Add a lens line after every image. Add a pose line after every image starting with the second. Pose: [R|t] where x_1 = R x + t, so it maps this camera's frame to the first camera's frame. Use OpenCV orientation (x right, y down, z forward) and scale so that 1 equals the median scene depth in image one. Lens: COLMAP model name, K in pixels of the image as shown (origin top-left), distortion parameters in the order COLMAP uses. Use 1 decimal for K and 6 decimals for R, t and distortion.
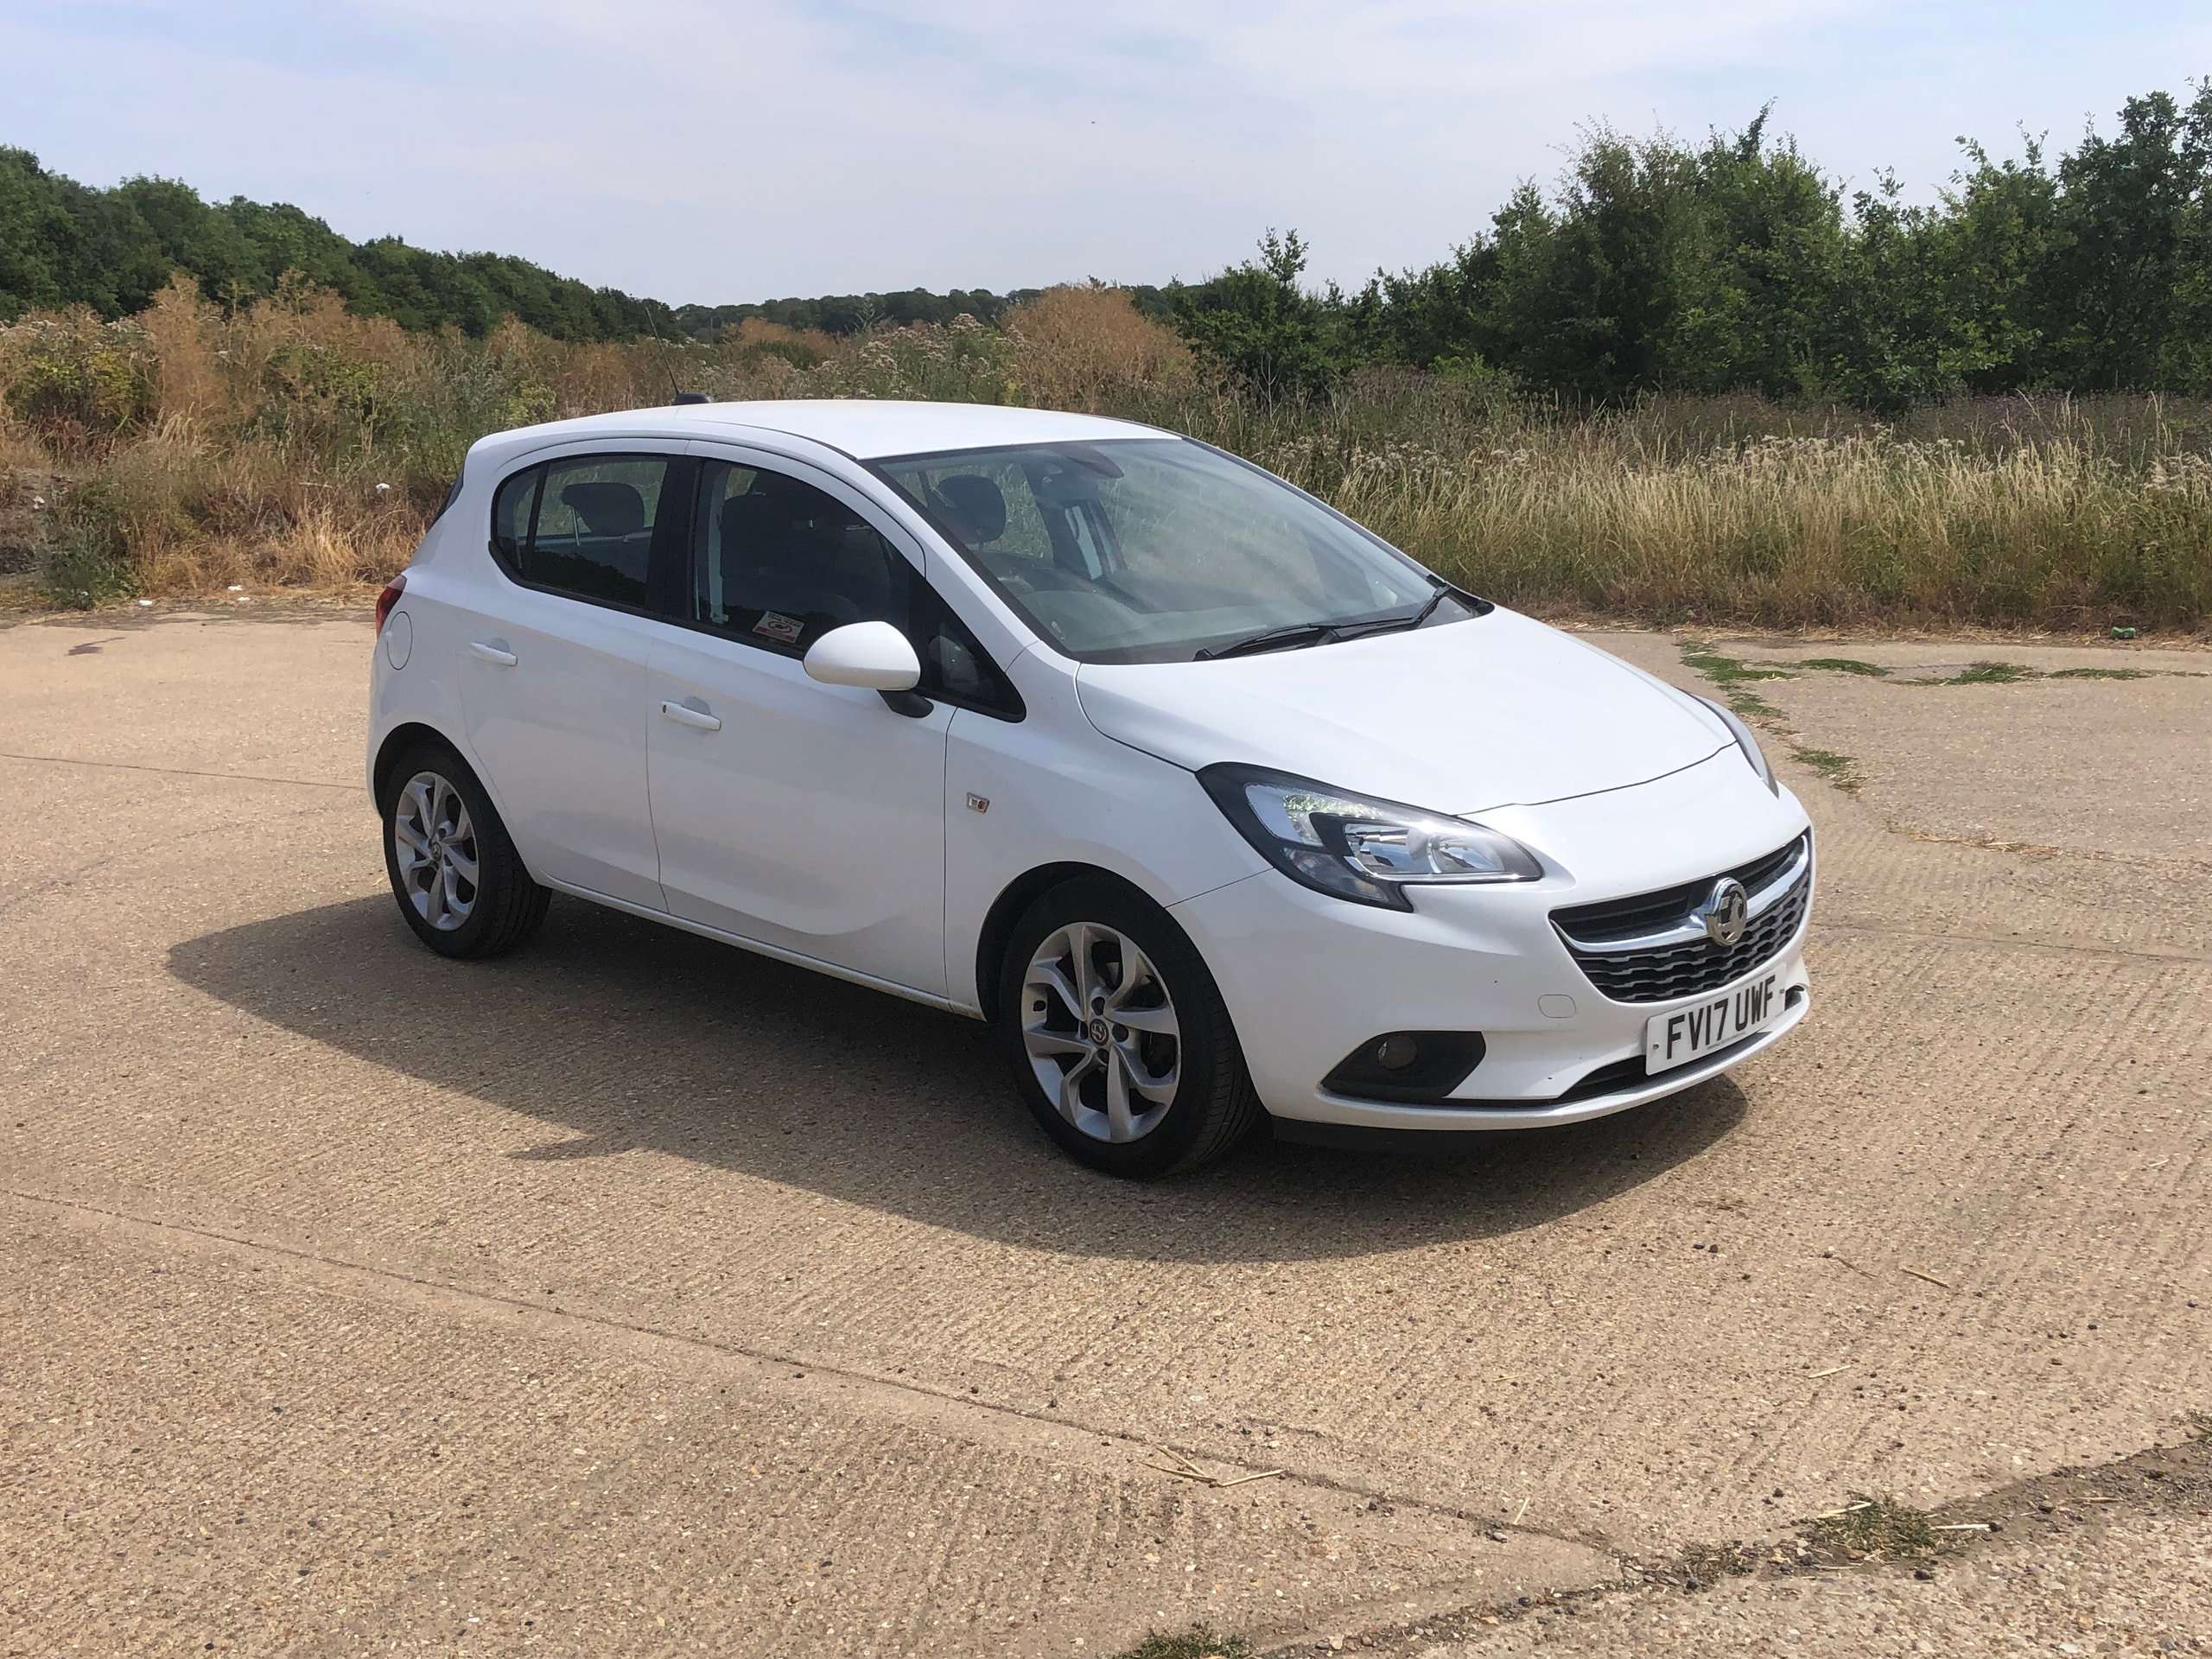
lens RADIAL K [[2033.9, 0, 1096.6], [0, 2033.9, 833.1], [0, 0, 1]] dist [0.014185, 0.000000]
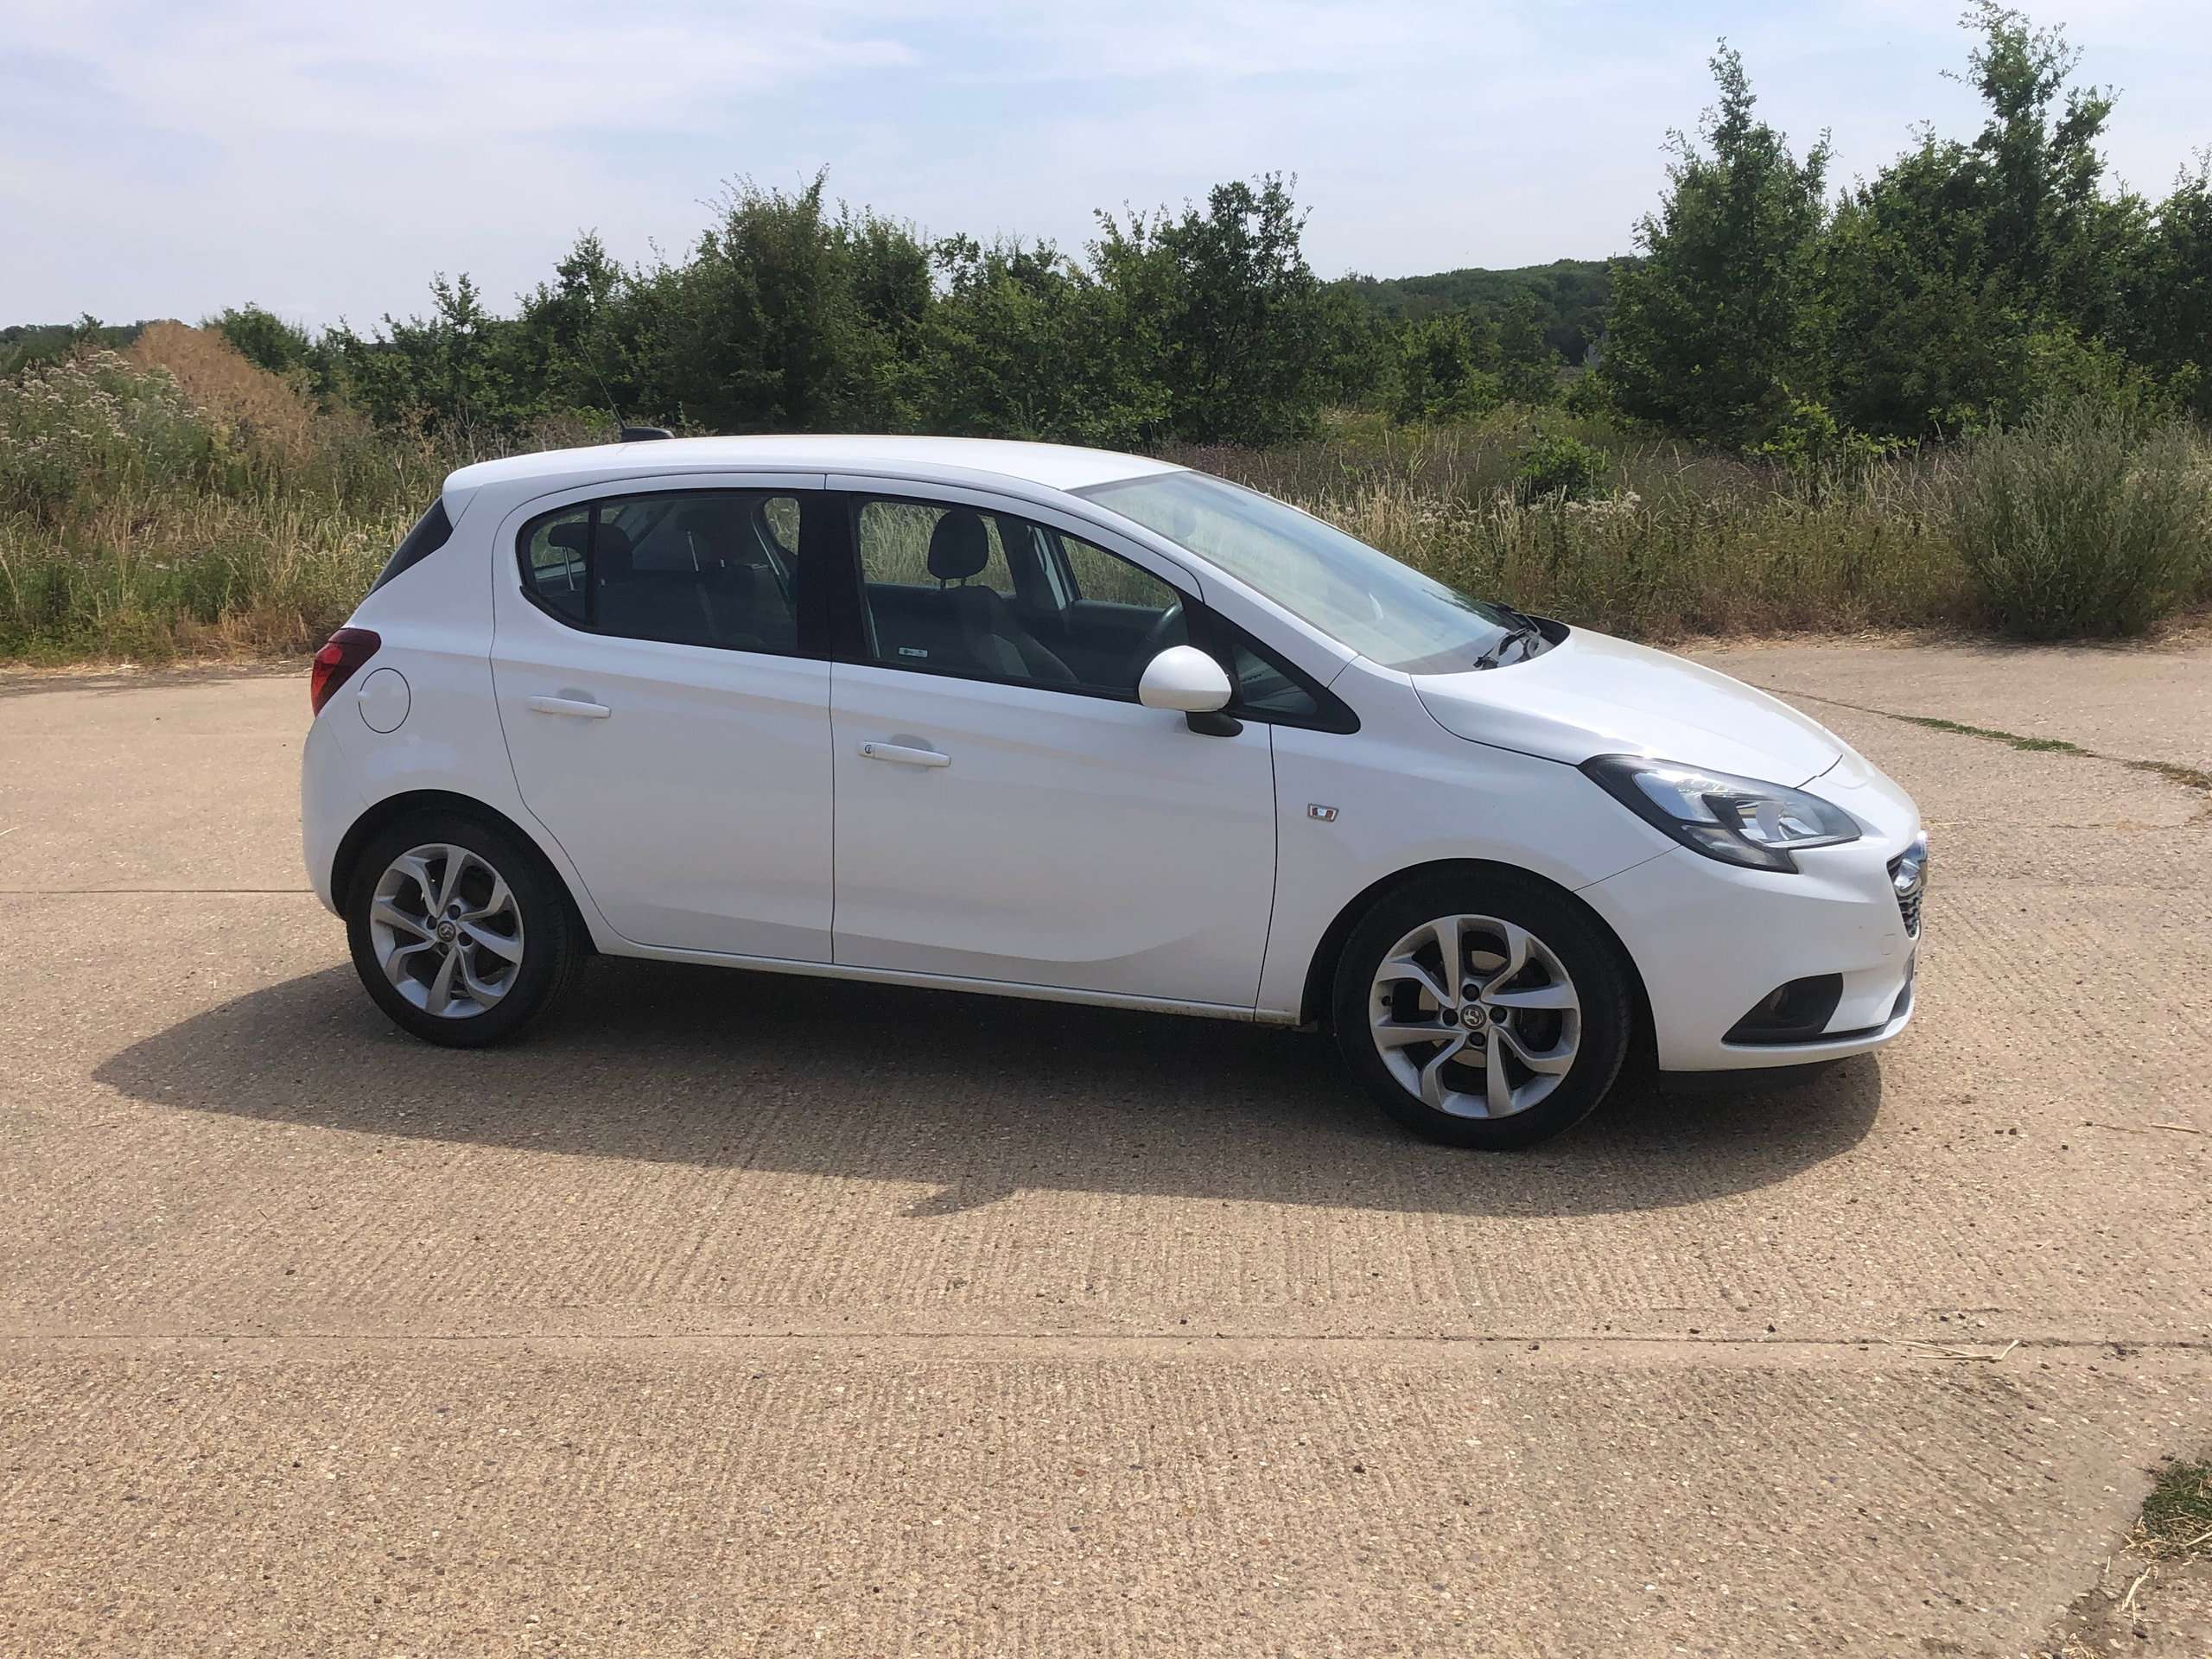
lens RADIAL K [[2033.9, 0, 1102.1], [0, 2033.9, 834.2], [0, 0, 1]] dist [0.014185, 0.000000]
pose [[0.921215, -0.071085, 0.382506, -0.549108], [0.079964, 0.996771, -0.007343, -0.005299], [-0.380749, 0.037352, 0.923924, 0.076323]]
